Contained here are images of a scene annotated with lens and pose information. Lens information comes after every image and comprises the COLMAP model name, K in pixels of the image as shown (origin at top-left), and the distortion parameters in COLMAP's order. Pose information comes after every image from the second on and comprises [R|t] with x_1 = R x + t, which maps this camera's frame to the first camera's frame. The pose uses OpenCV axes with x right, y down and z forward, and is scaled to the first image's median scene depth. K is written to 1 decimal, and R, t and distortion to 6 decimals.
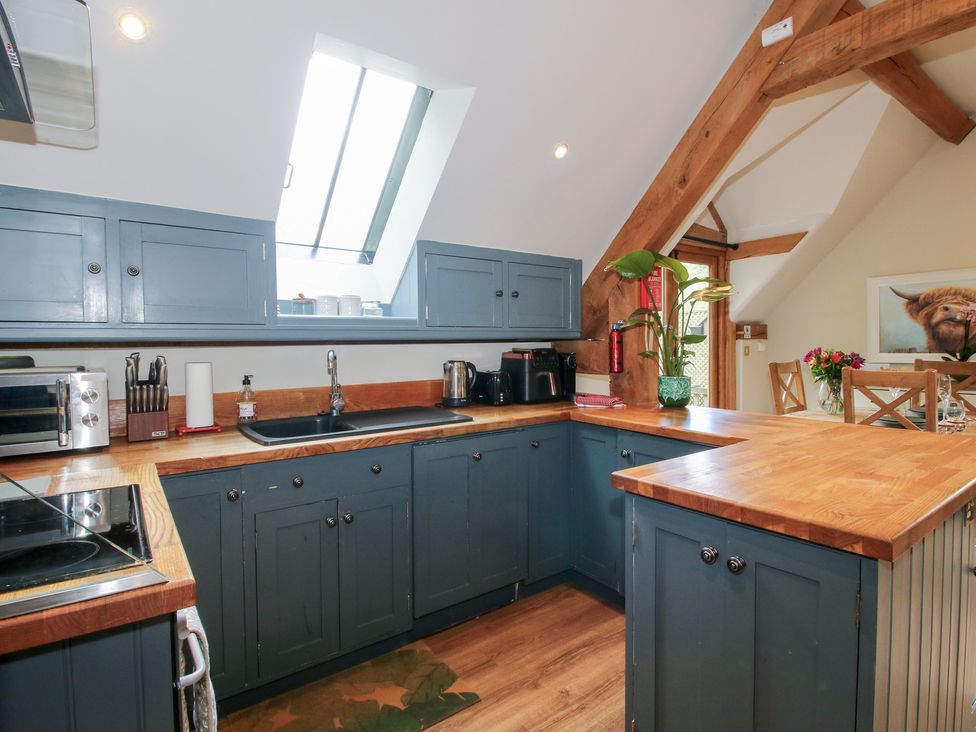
lens RADIAL K [[513.8, 0, 491.8], [0, 513.8, 361.3], [0, 0, 1]] dist [-0.001717, -0.009942]
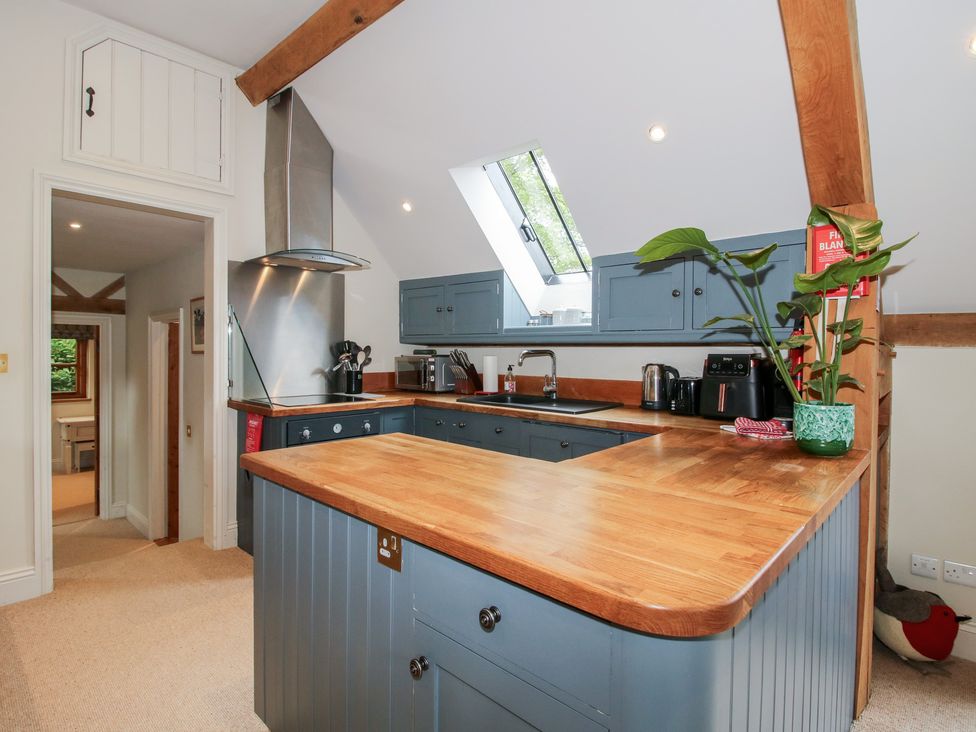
lens RADIAL K [[513.8, 0, 477.6], [0, 513.8, 358.9], [0, 0, 1]] dist [-0.001717, -0.009942]
pose [[0.170724, 0.031086, -0.984828, 0.584205], [-0.042420, 0.998807, 0.024174, -0.013928], [0.984405, 0.037650, 0.171839, 0.330206]]
